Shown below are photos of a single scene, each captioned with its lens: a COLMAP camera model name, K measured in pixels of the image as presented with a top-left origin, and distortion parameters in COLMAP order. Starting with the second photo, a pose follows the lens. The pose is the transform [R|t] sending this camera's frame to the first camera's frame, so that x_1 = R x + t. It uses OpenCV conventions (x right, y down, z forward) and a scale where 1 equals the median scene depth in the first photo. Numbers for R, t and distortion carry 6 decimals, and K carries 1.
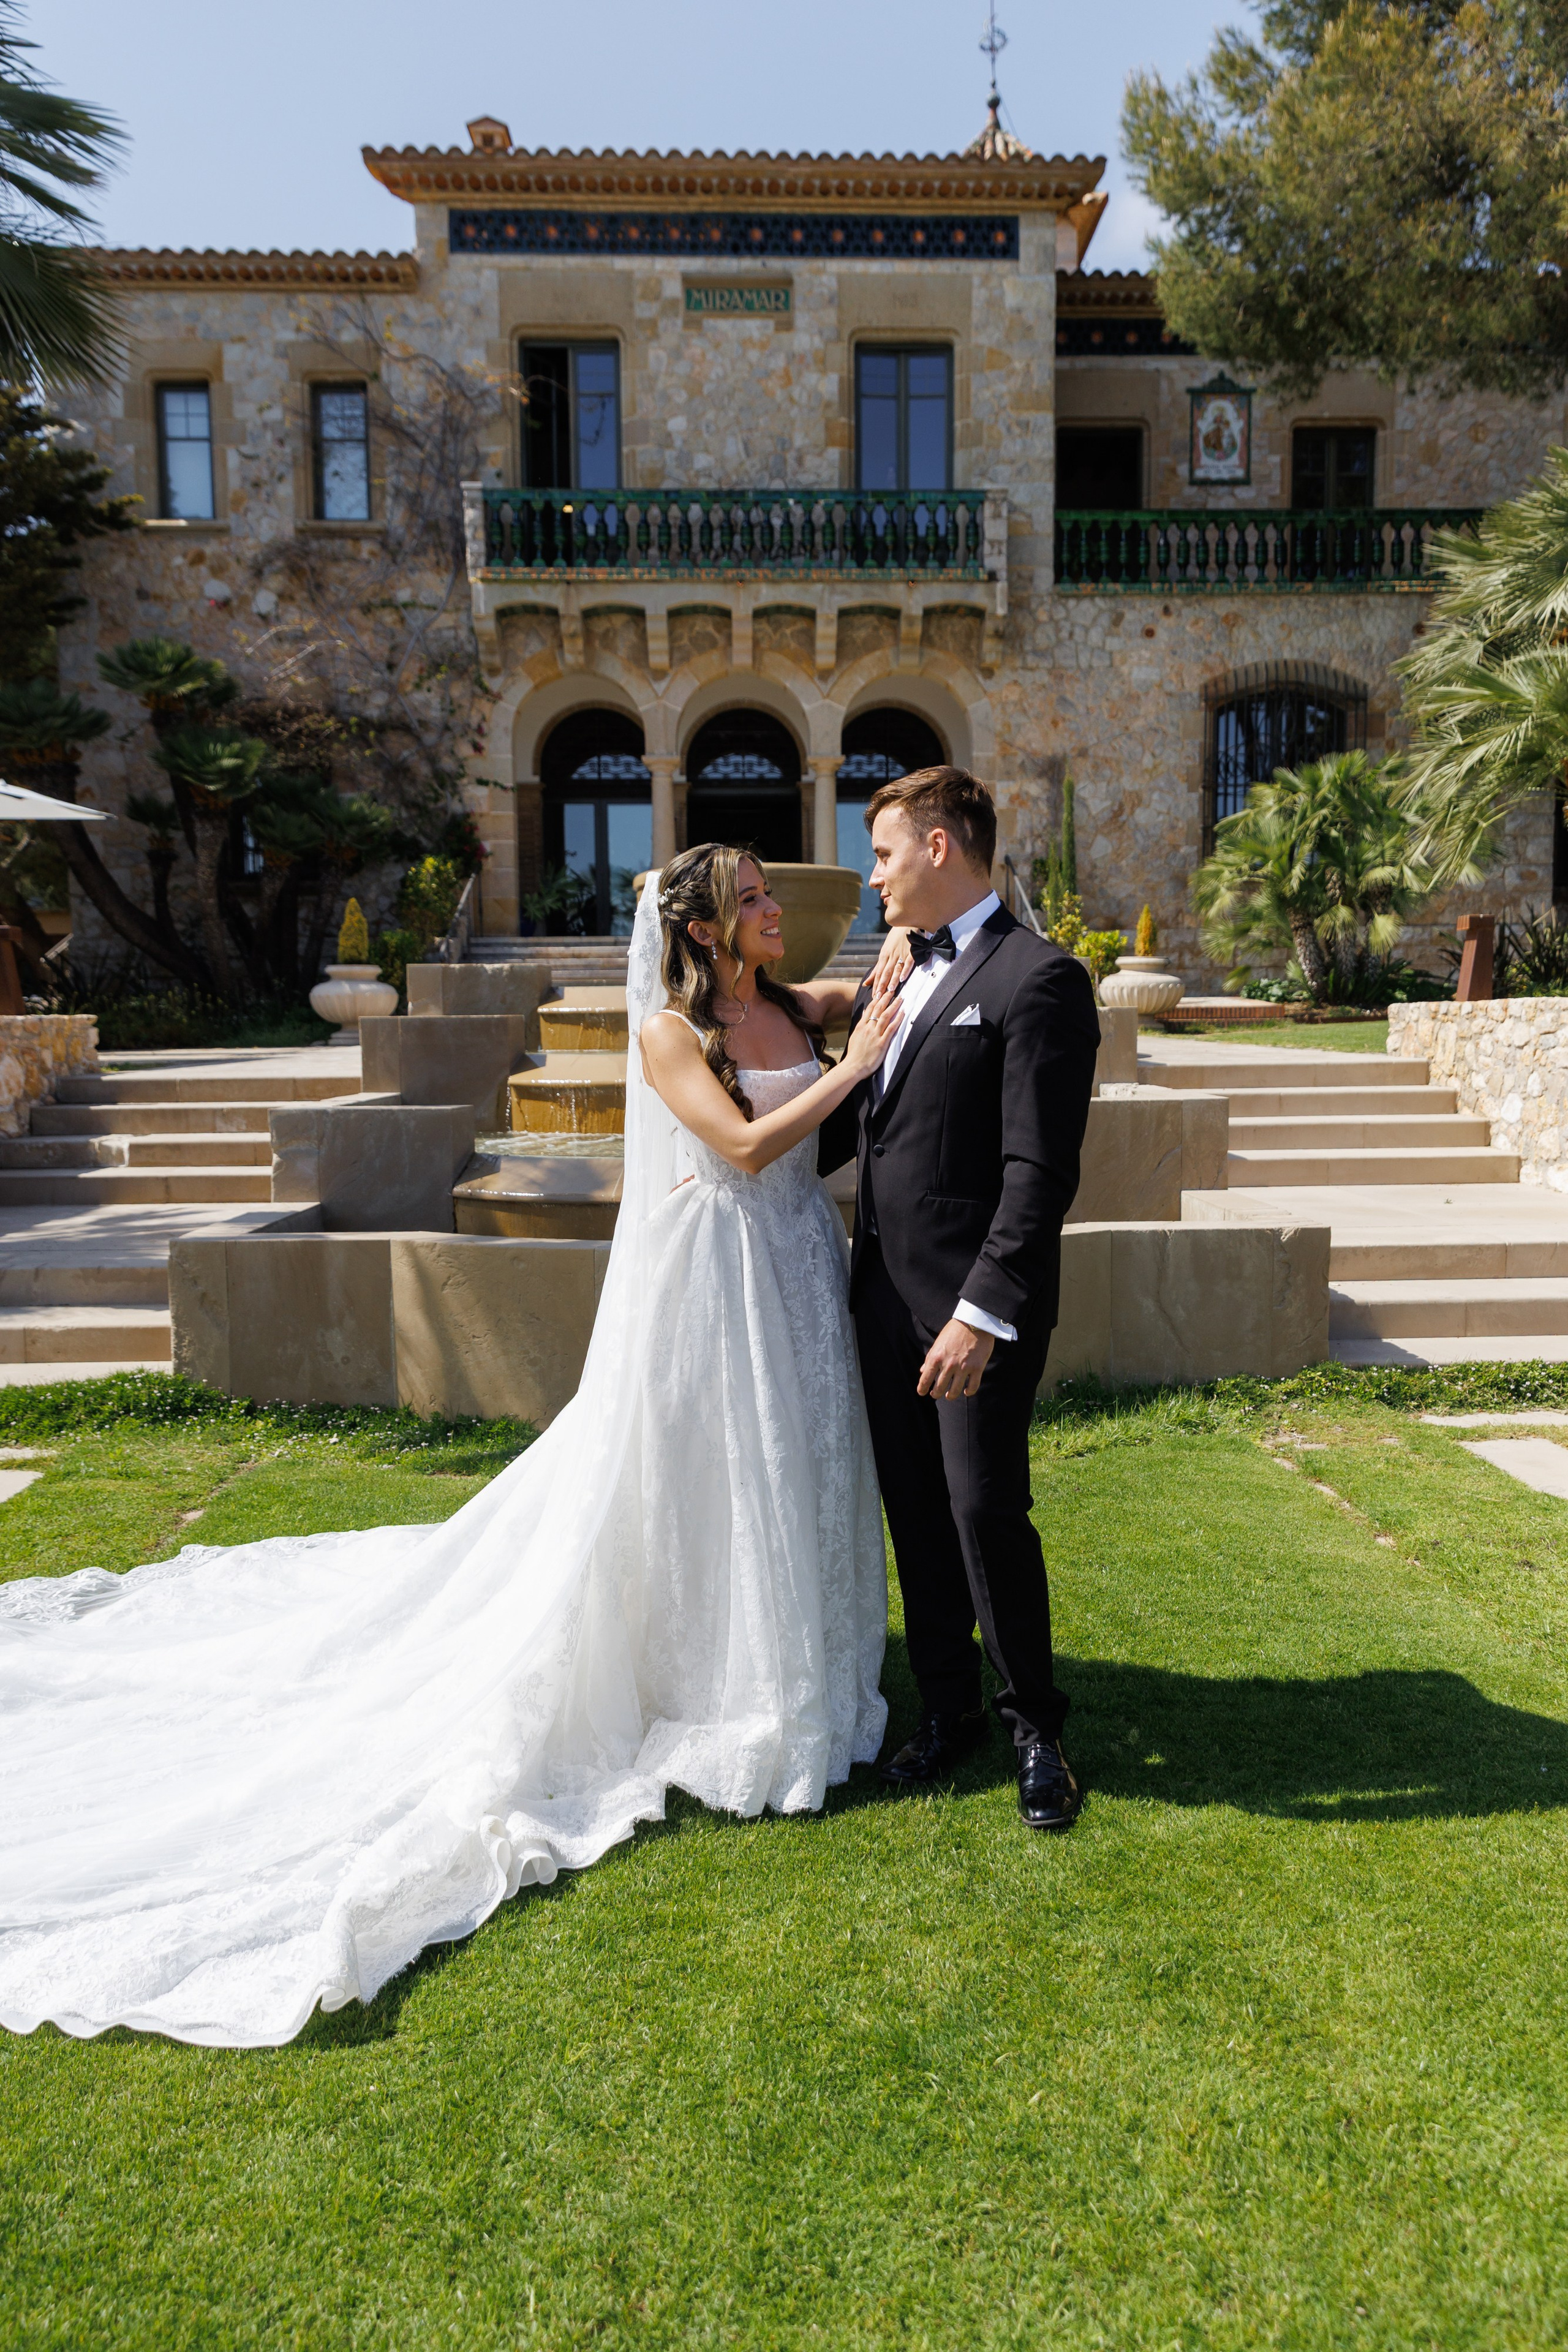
lens RADIAL K [[1587.4, 0, 797.8], [0, 1587.4, 1174.7], [0, 0, 1]] dist [0.008576, -0.005516]
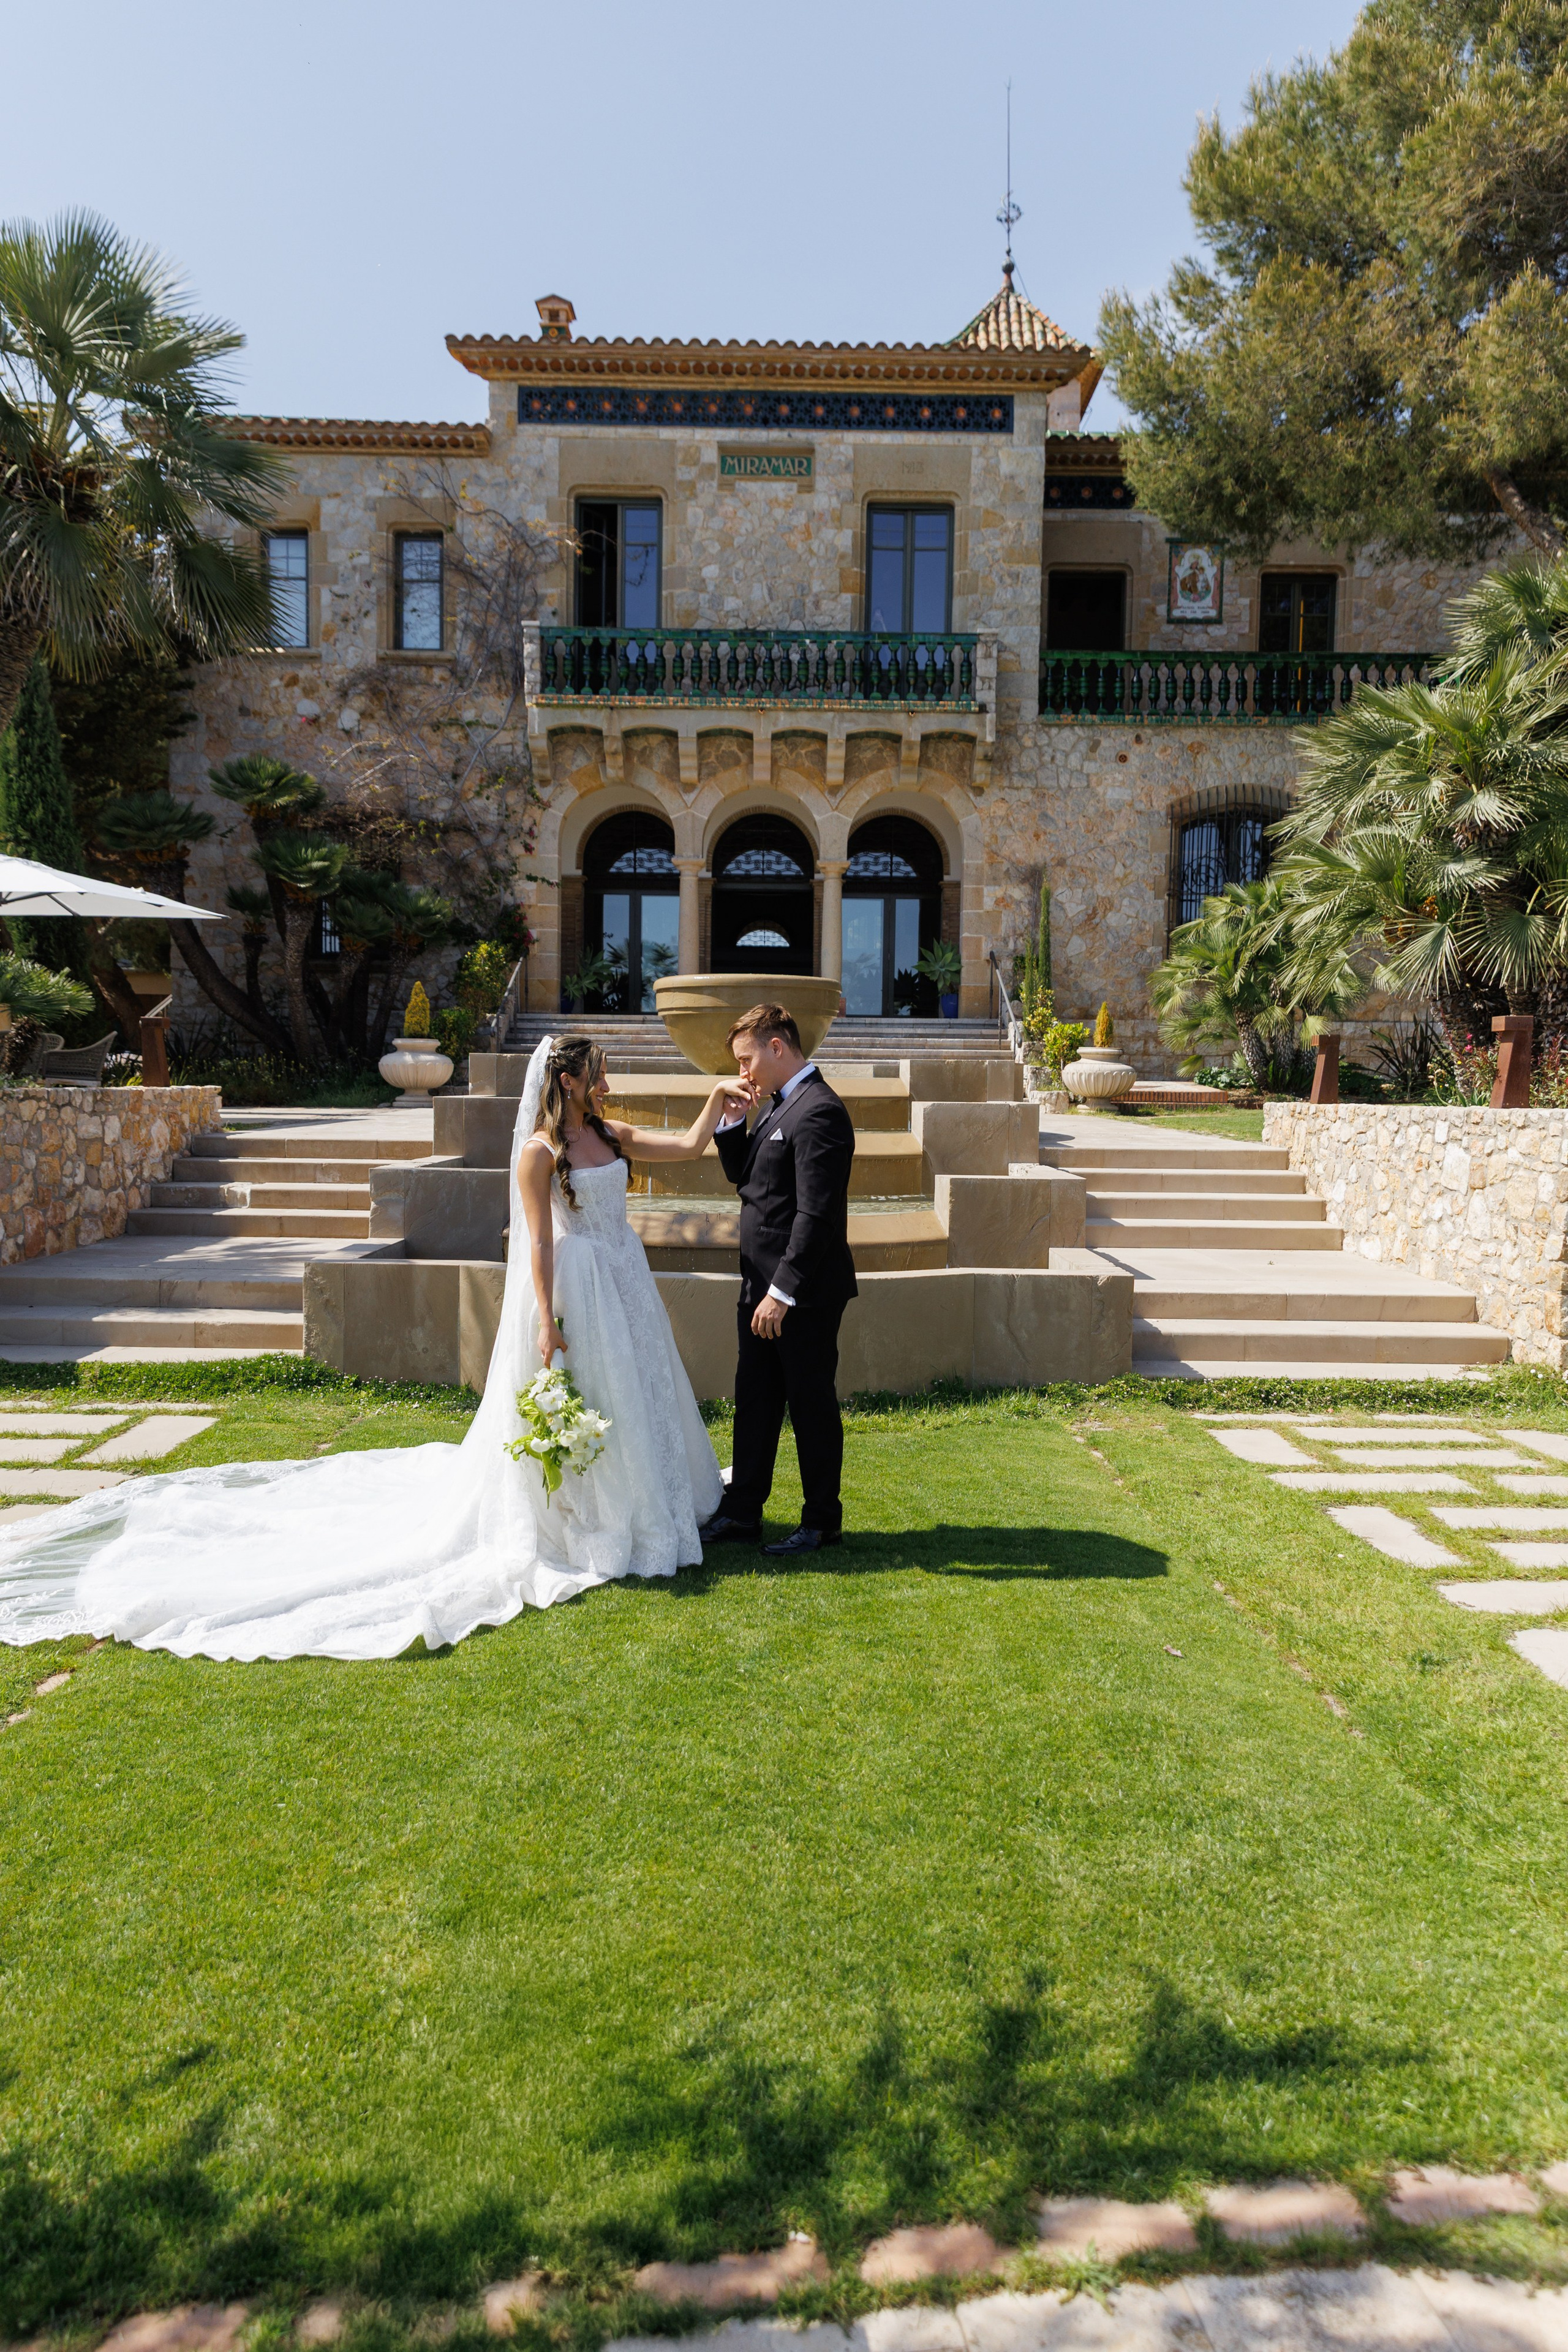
lens RADIAL K [[1653.2, 0, 784.0], [0, 1653.2, 1176.0], [0, 0, 1]] dist [0.025110, -0.008788]
pose [[0.999004, 0.026517, -0.035877, 0.032122], [-0.027682, 0.999093, -0.032358, 0.000445], [0.034987, 0.033319, 0.998832, -0.180830]]
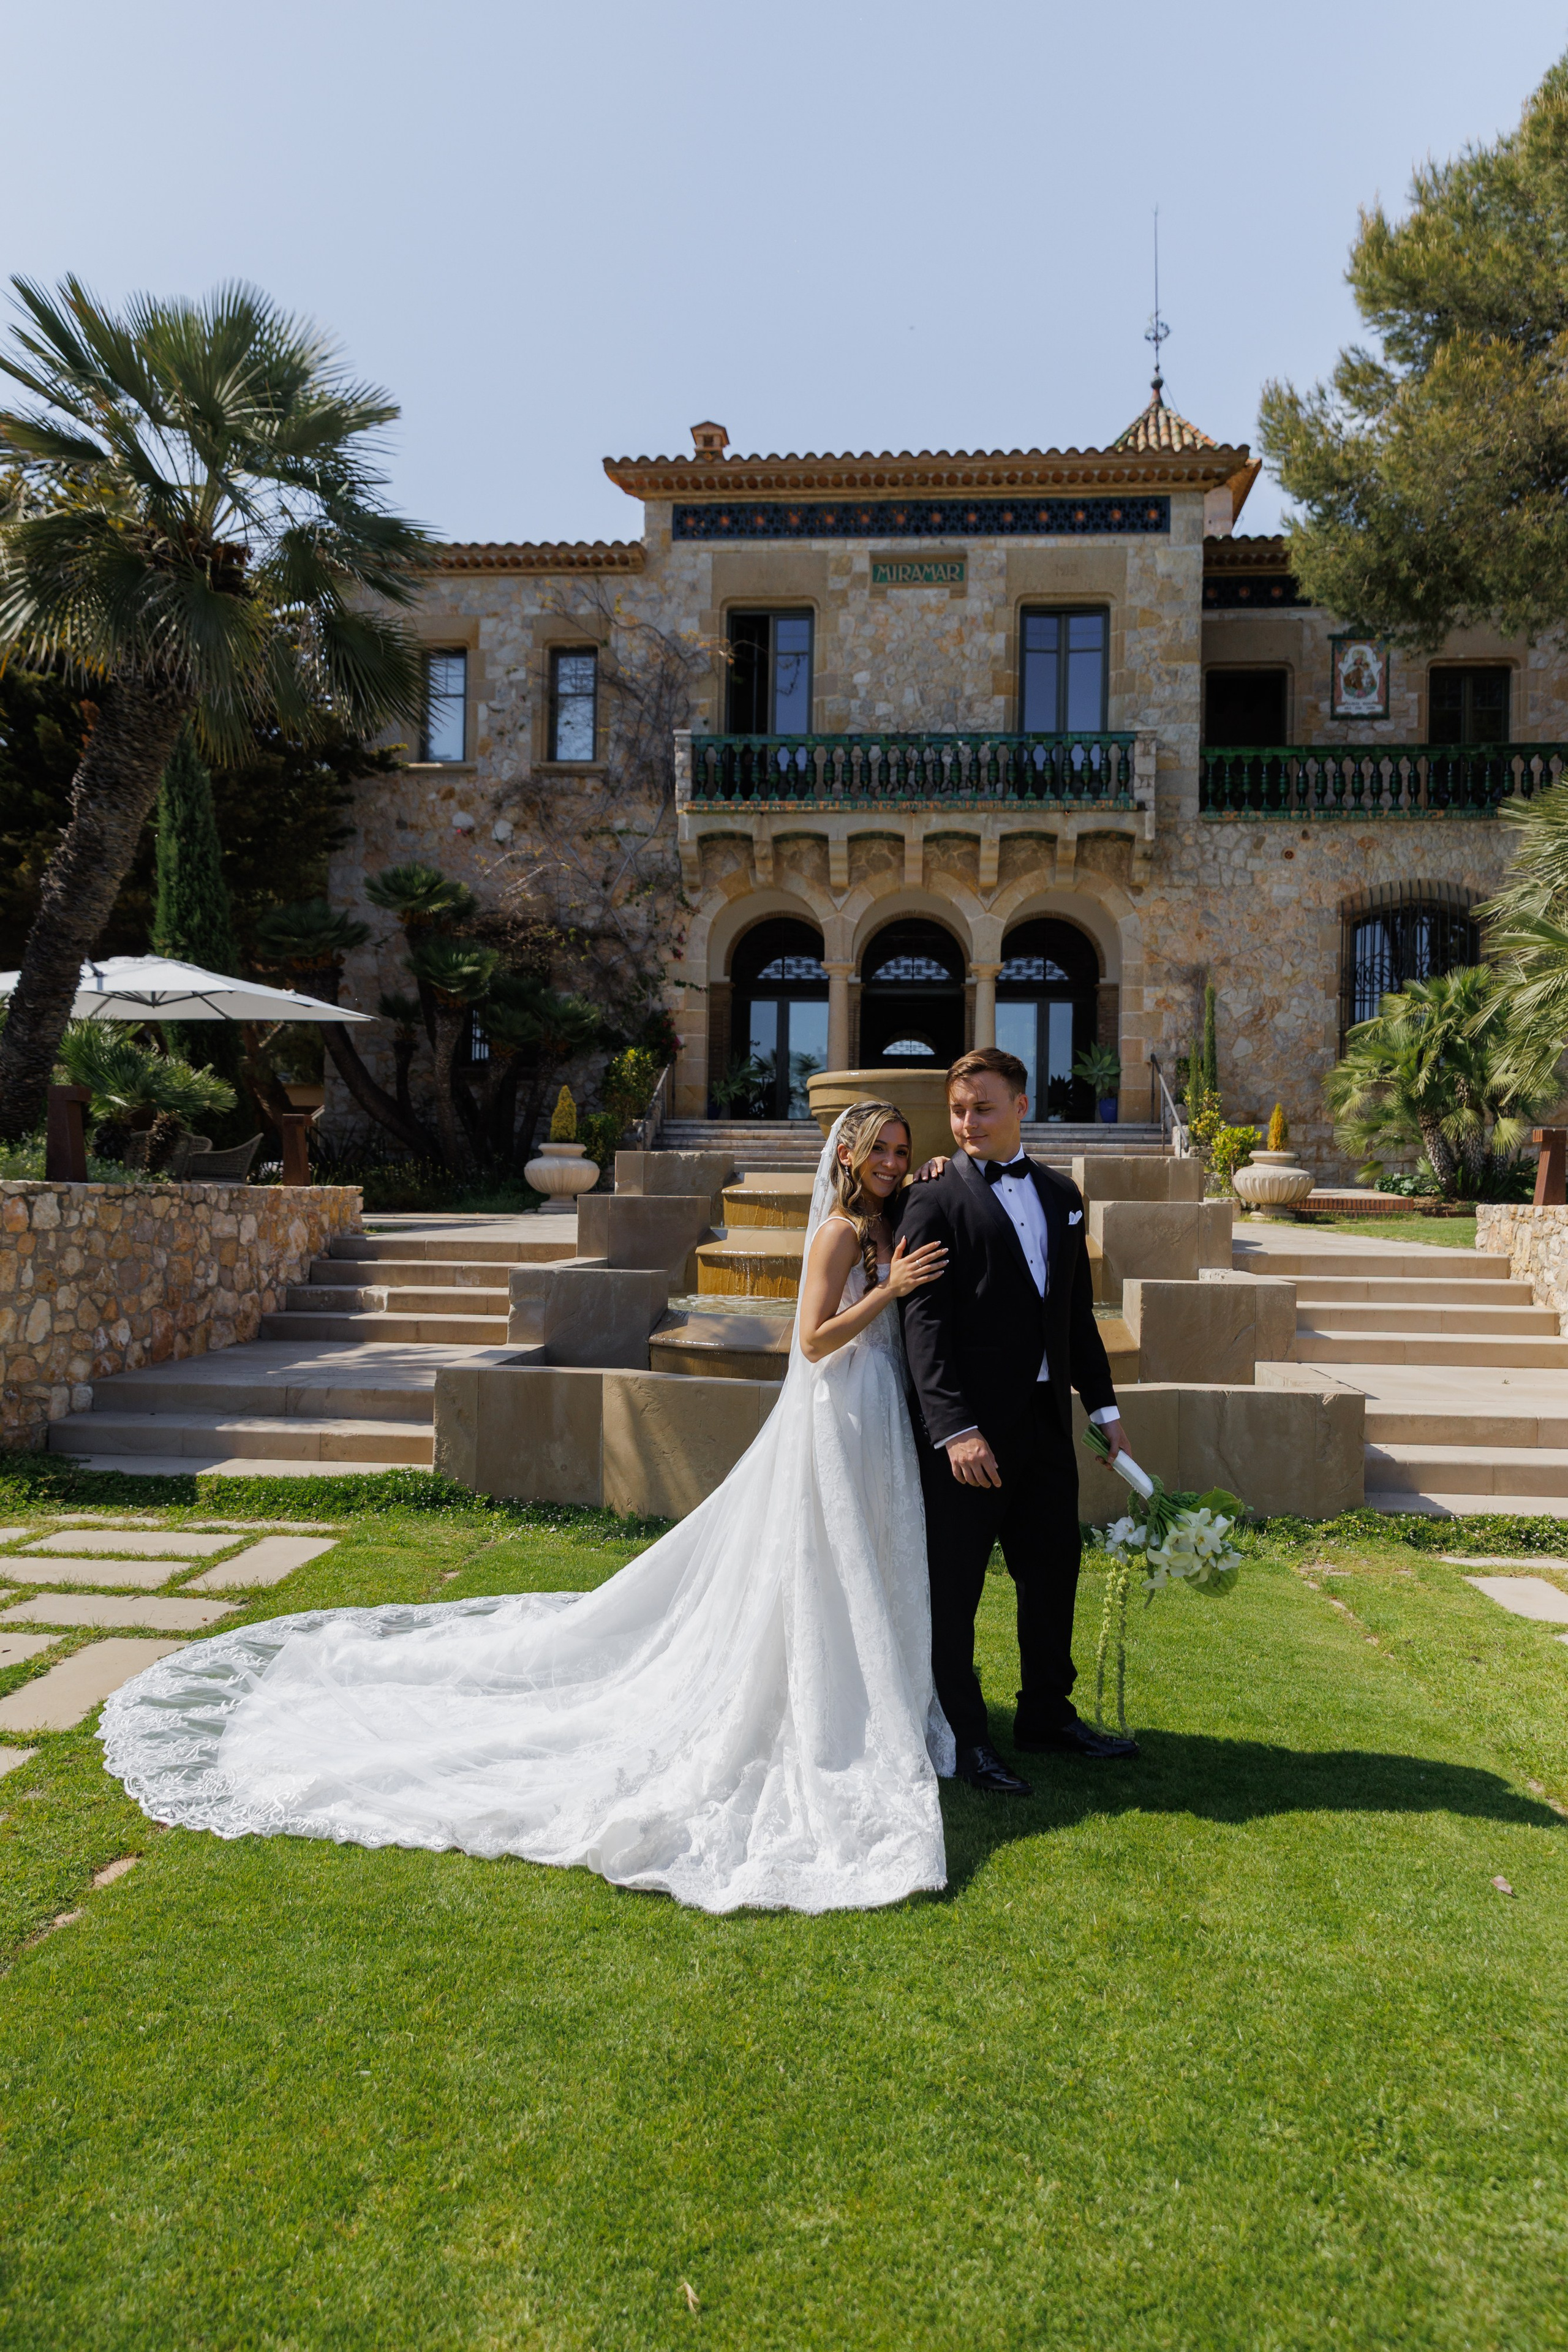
lens RADIAL K [[1607.2, 0, 784.0], [0, 1607.2, 1176.0], [0, 0, 1]] dist [0.016983, -0.005628]
pose [[0.992512, 0.023921, -0.119779, 0.015912], [-0.036313, 0.994084, -0.102369, 0.003720], [0.116622, 0.105952, 0.987509, -0.111117]]
